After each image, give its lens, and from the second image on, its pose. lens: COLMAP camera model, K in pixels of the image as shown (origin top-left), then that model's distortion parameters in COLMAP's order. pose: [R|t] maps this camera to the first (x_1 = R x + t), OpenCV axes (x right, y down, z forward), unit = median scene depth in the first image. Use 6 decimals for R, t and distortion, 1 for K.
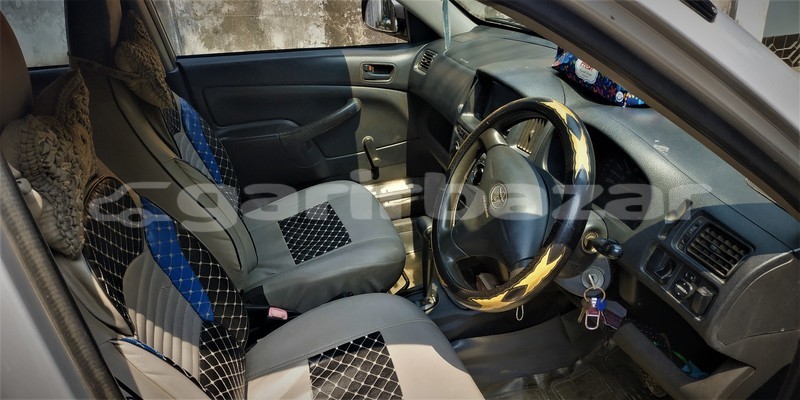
lens RADIAL K [[586.0, 0, 400.0], [0, 586.0, 200.0], [0, 0, 1]] dist [0.054642, -0.124653]
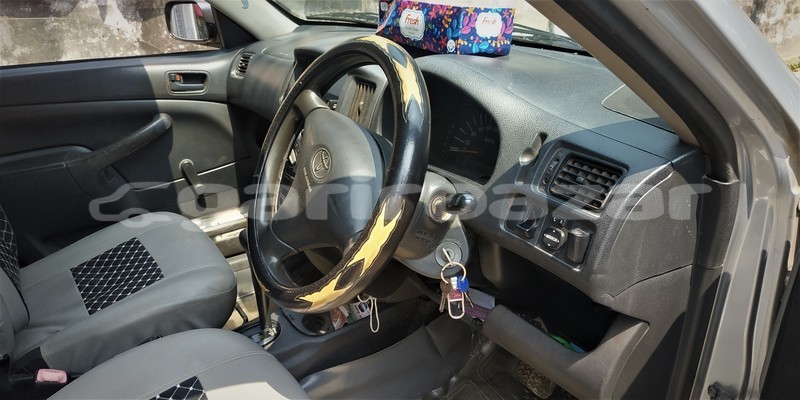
lens RADIAL K [[586.0, 0, 400.0], [0, 586.0, 200.0], [0, 0, 1]] dist [0.054642, -0.124653]
pose [[0.967373, -0.105711, 0.230251, 0.058901], [0.128210, 0.988097, -0.085011, 0.084249], [-0.218523, 0.111758, 0.969411, 0.156599]]
